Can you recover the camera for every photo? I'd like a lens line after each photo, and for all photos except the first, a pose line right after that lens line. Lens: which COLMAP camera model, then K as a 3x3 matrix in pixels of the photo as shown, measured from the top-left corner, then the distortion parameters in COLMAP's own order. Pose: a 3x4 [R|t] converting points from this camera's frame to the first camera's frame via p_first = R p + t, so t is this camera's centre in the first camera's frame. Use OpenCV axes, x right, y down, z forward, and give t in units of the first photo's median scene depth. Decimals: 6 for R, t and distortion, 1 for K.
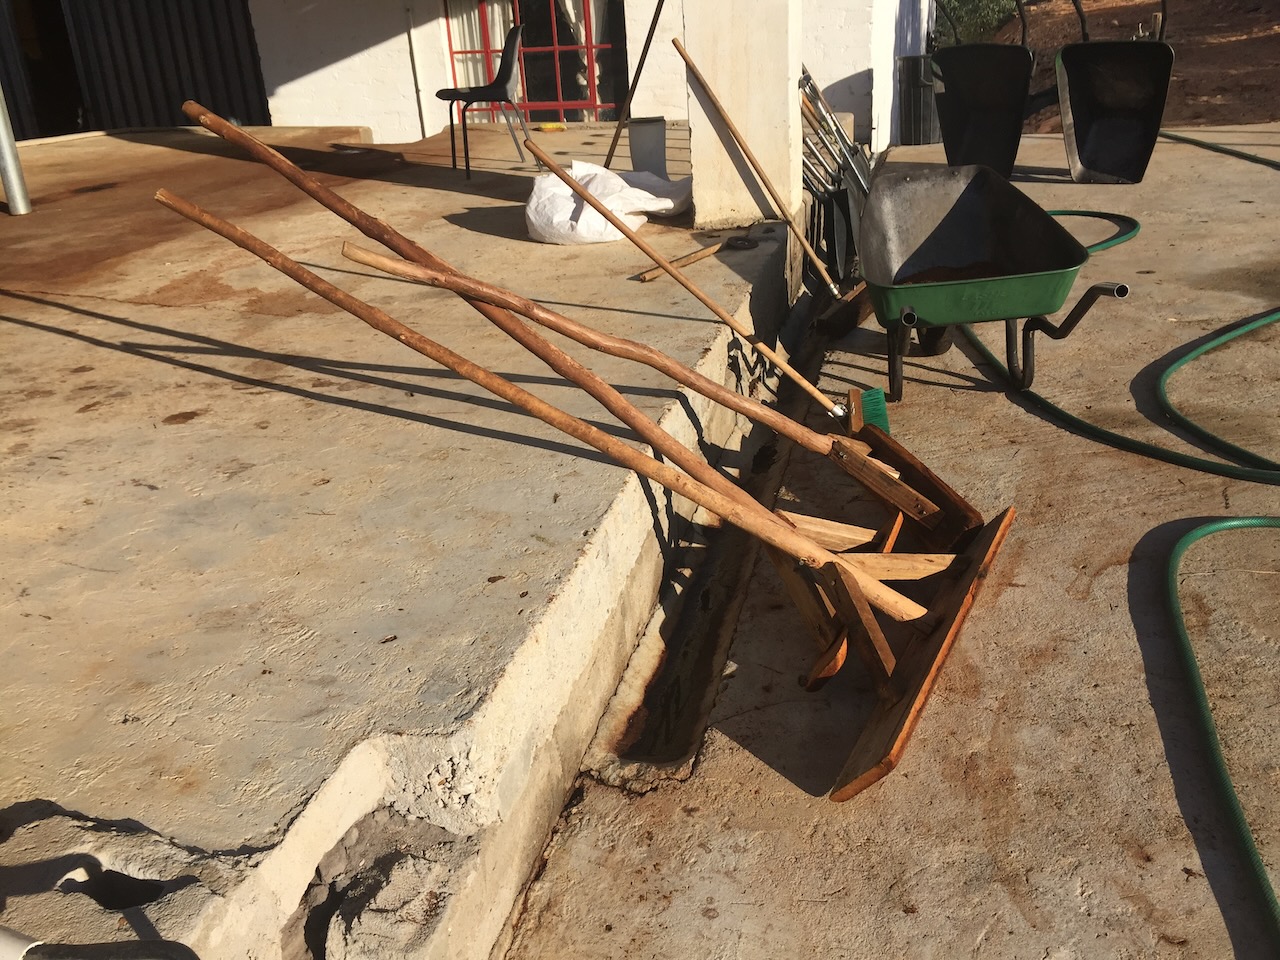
lens RADIAL K [[1050.3, 0, 638.3], [0, 1050.3, 470.5], [0, 0, 1]] dist [0.073155, -0.101694]
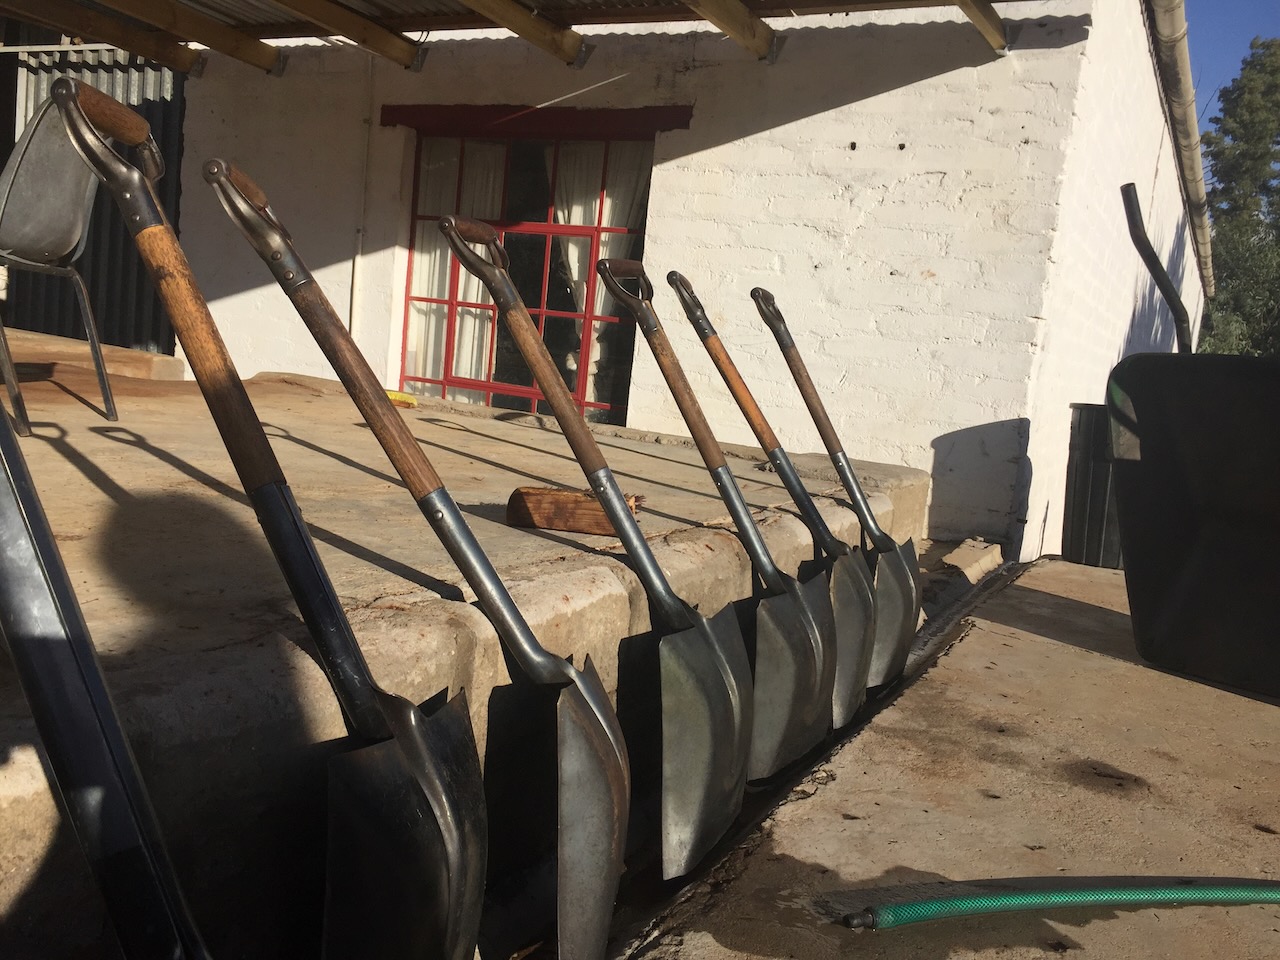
lens RADIAL K [[1050.3, 0, 638.3], [0, 1050.3, 470.5], [0, 0, 1]] dist [0.073155, -0.101694]
pose [[0.955600, 0.191133, -0.224270, 0.144613], [-0.251948, 0.924672, -0.285487, -0.133827], [0.152810, 0.329316, 0.931773, 0.428106]]
